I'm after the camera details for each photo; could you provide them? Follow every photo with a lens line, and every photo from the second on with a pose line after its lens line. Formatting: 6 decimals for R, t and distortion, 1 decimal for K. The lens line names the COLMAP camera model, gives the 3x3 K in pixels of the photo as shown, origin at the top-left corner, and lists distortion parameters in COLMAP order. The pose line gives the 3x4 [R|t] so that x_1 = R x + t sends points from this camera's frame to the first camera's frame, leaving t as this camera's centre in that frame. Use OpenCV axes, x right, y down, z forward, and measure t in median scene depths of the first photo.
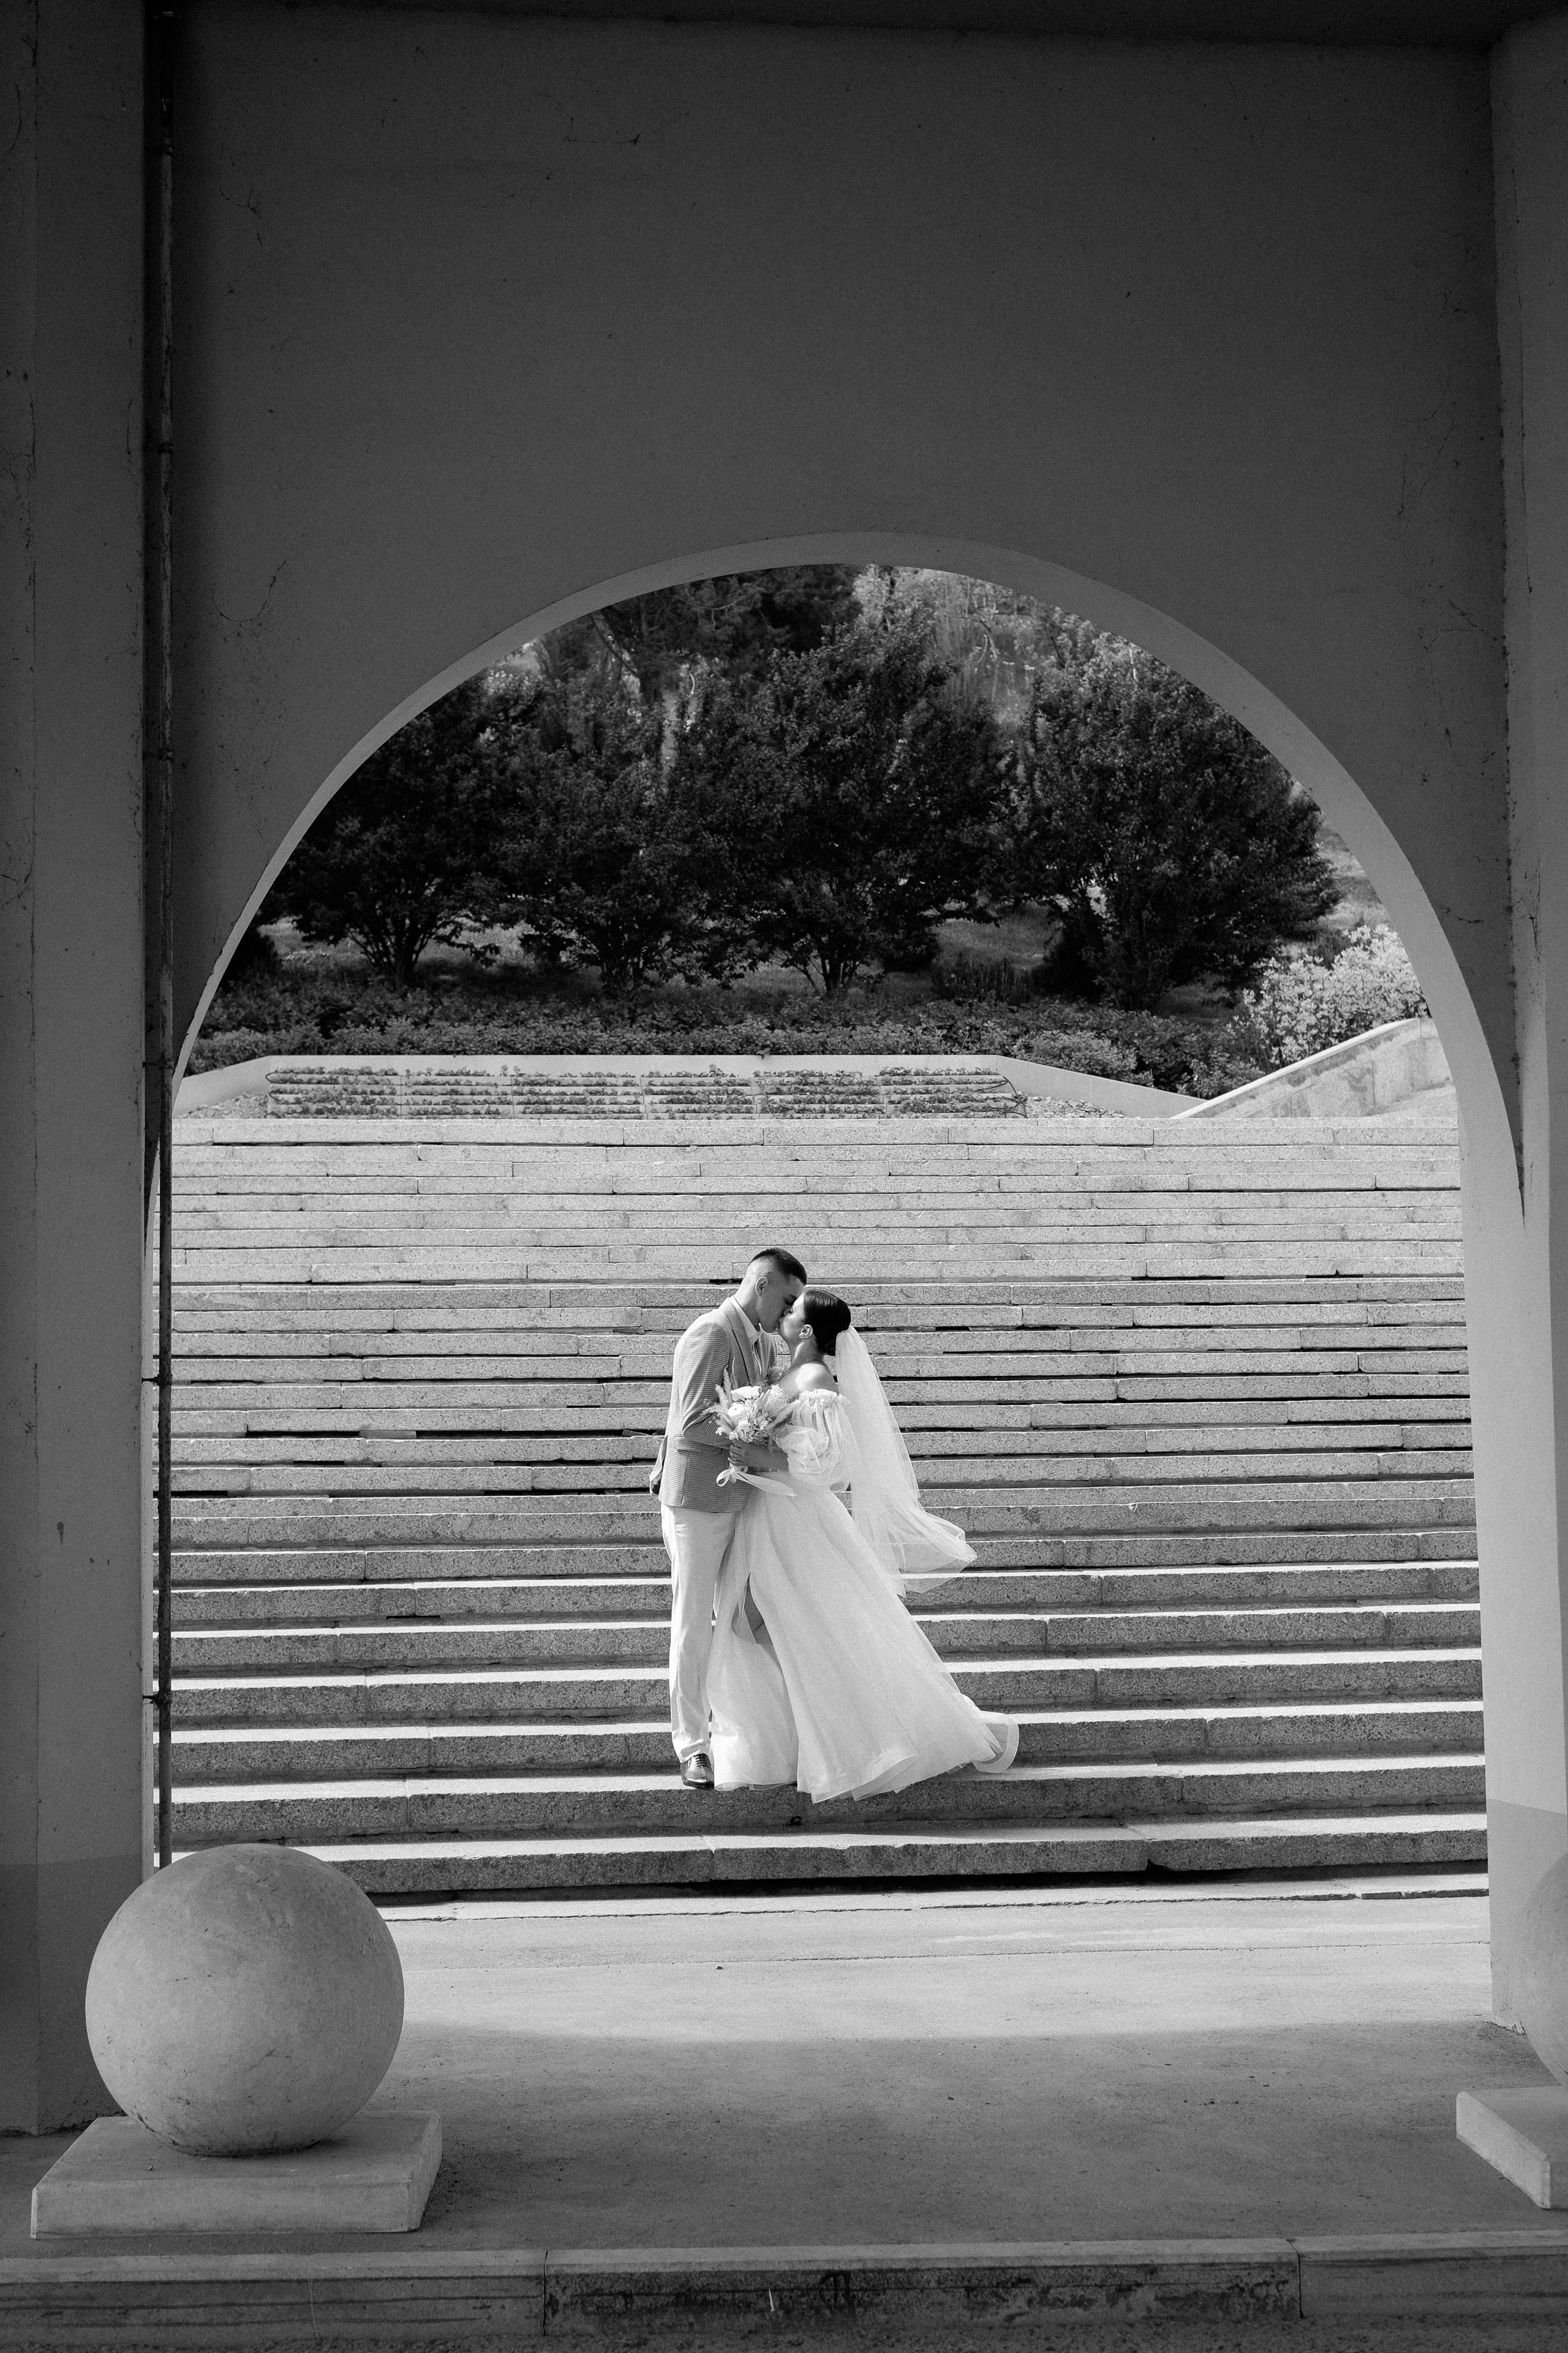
lens RADIAL K [[3033.5, 0, 797.7], [0, 3033.5, 1230.3], [0, 0, 1]] dist [-0.061556, -0.024473]
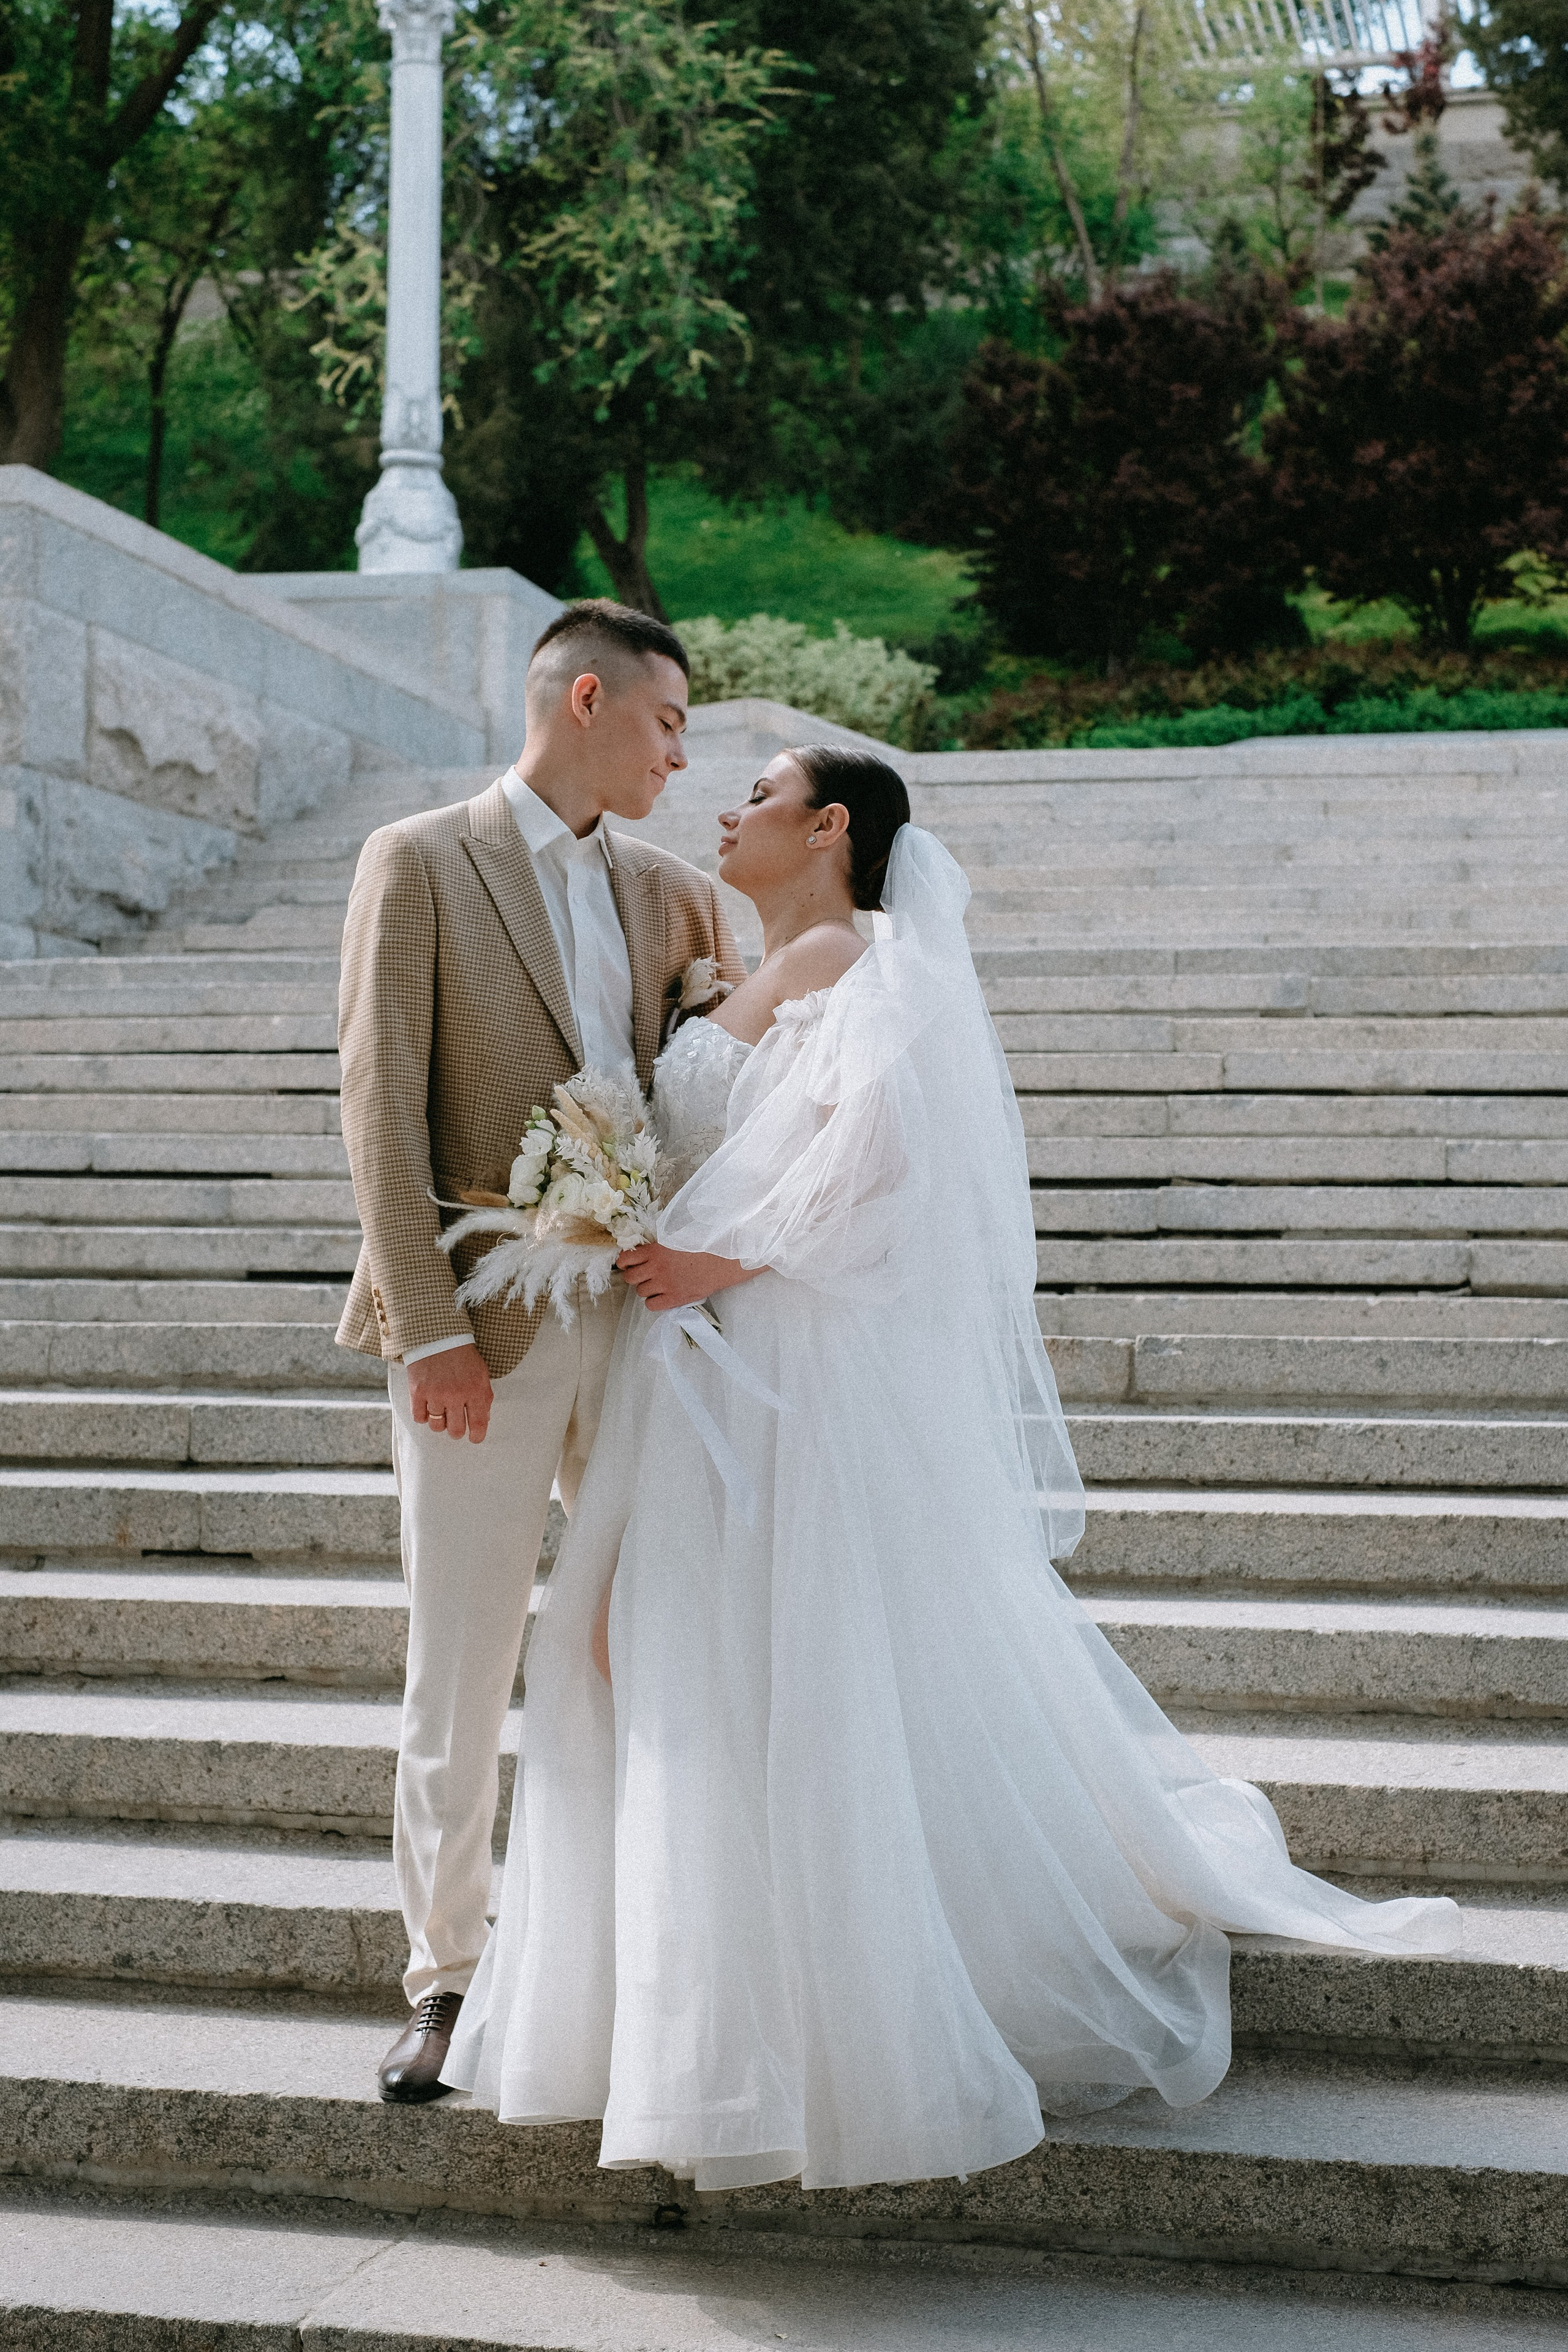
lens RADIAL K [[3481.7, 0, 784.0], [0, 3481.7, 1176.0], [0, 0, 1]] dist [-0.011939, -0.085358]
pose [[0.941488, 0.012171, -0.336826, 0.093565], [0.006733, 0.998469, 0.054898, 0.031344], [0.336978, -0.053954, 0.939965, 0.392755]]
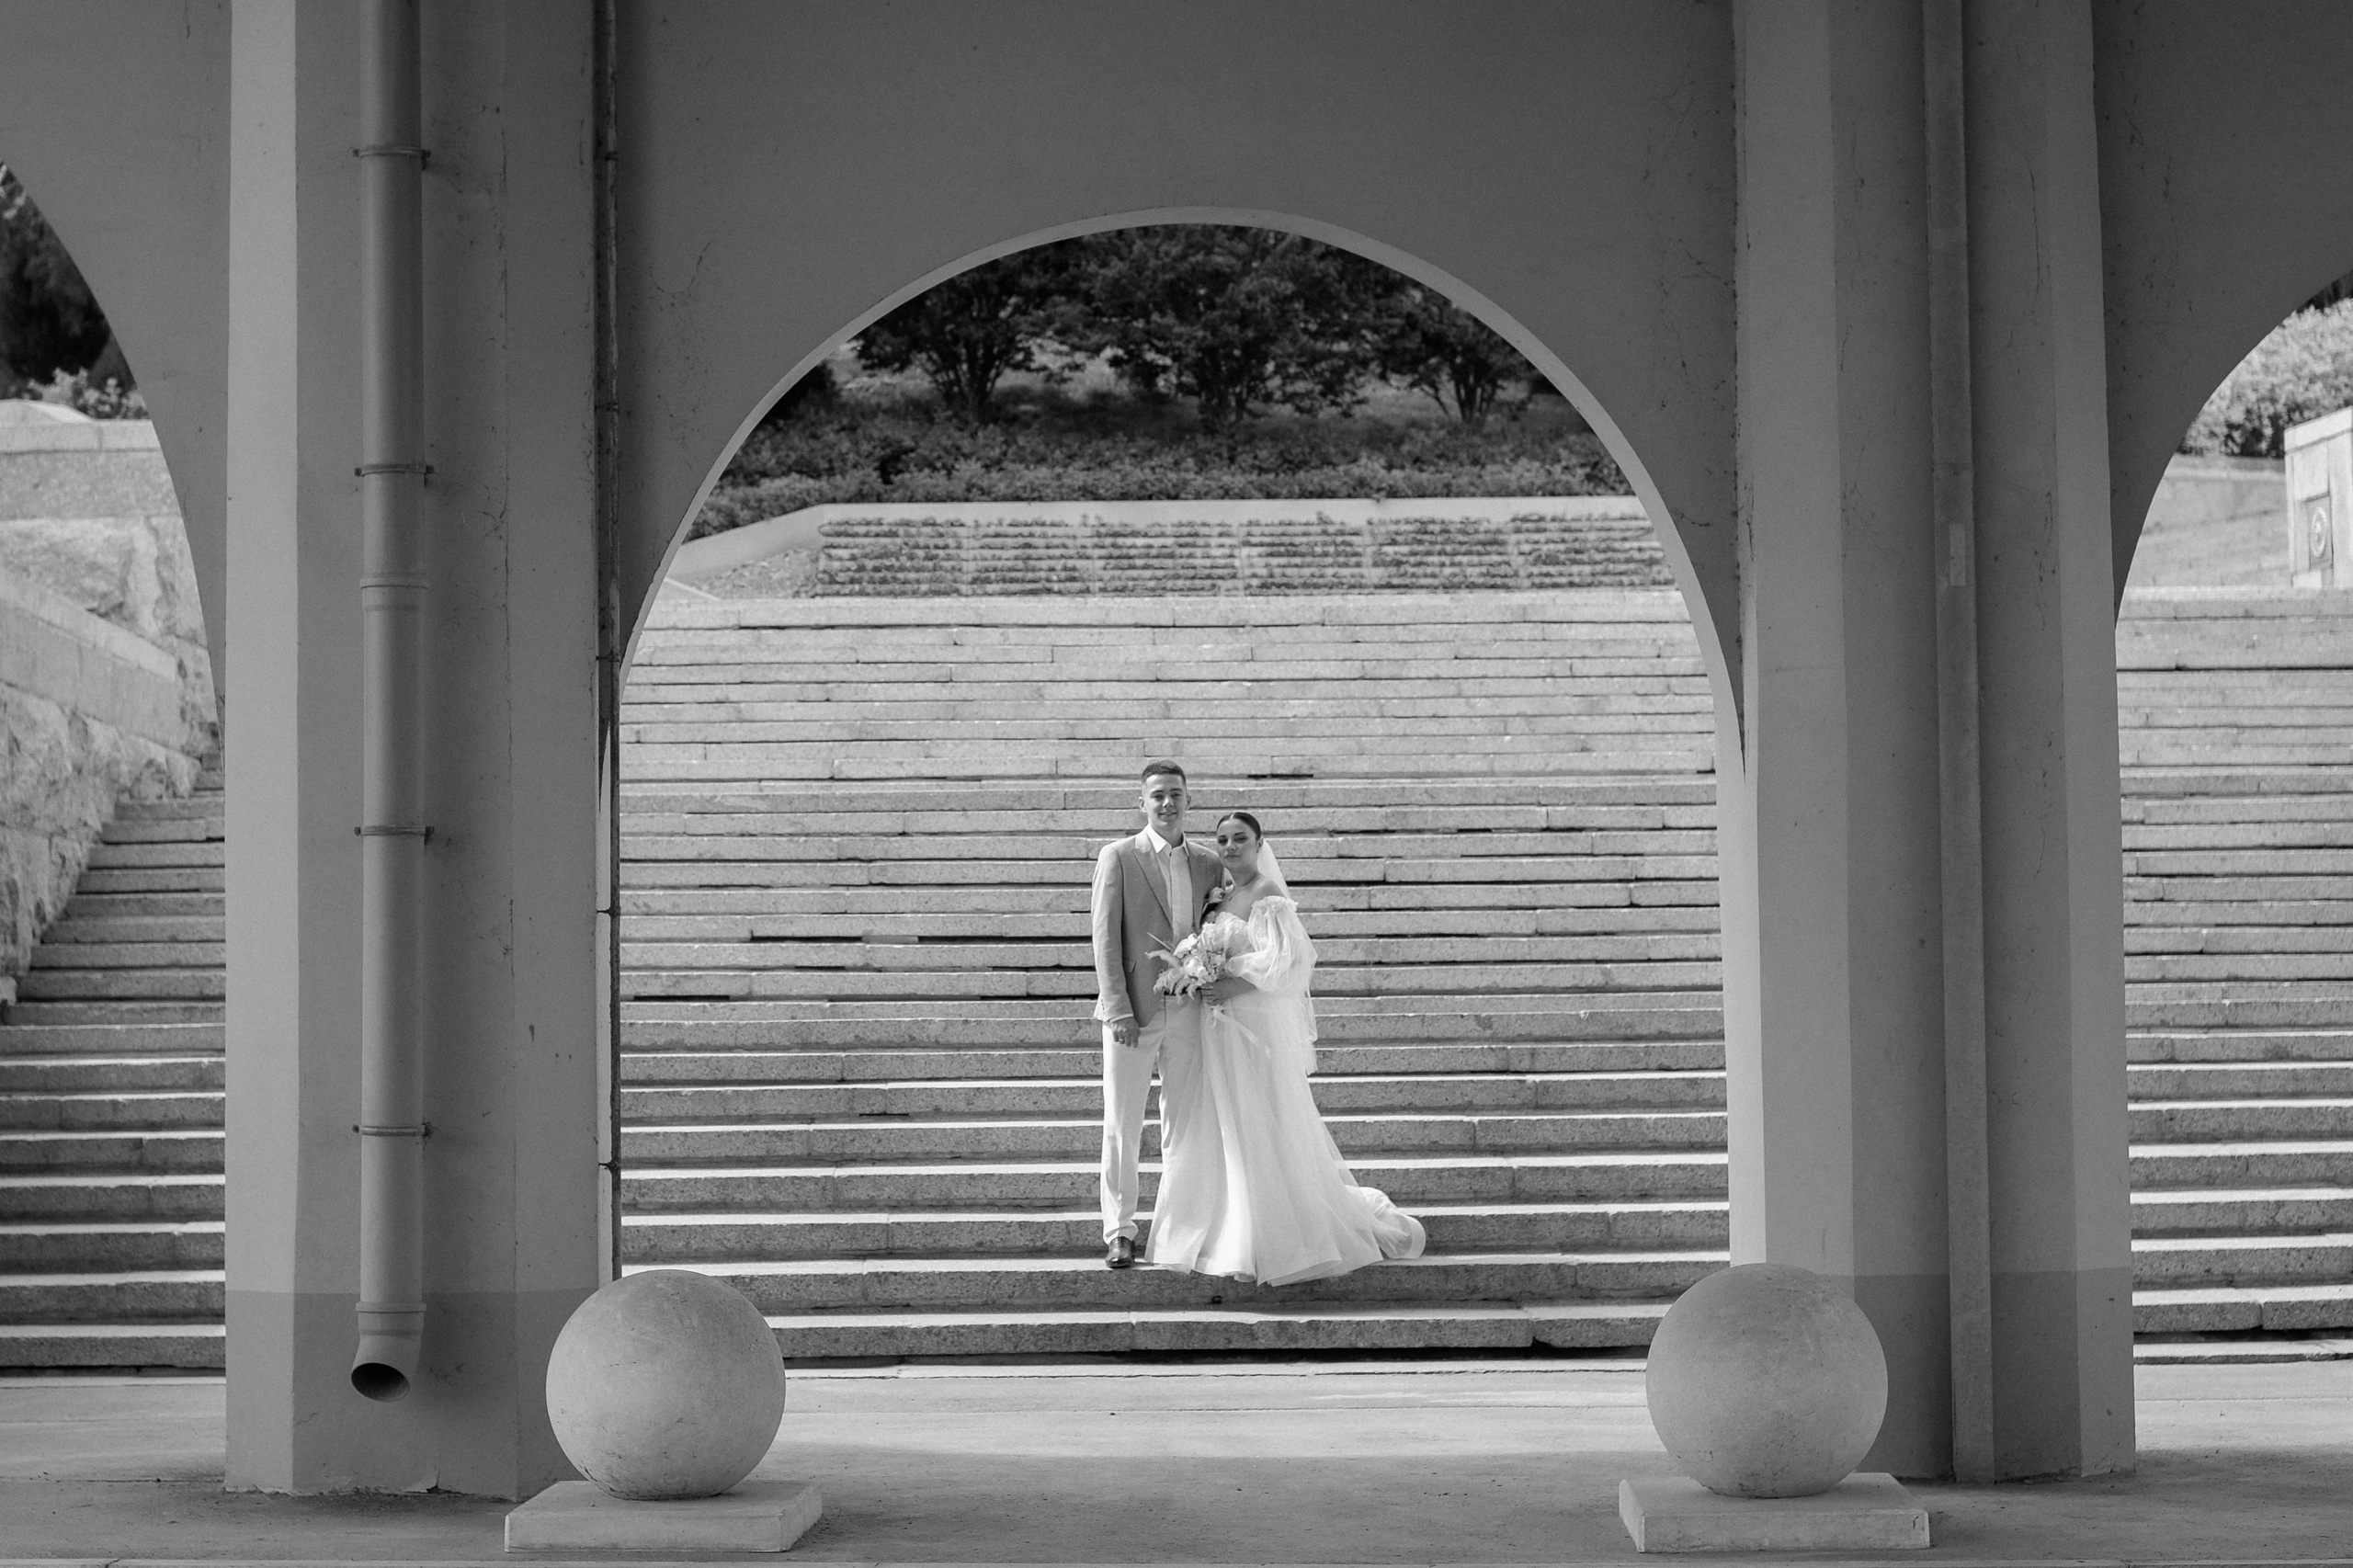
lens RADIAL K [[3554.9, 0, 1176.5], [0, 3554.9, 784.0], [0, 0, 1]] dist [-0.117072, -0.050504]
pose [[0.996919, -0.001096, -0.078434, 0.053902], [0.003242, 0.999624, 0.027239, -0.016663], [0.078374, -0.027410, 0.996547, -0.172907]]
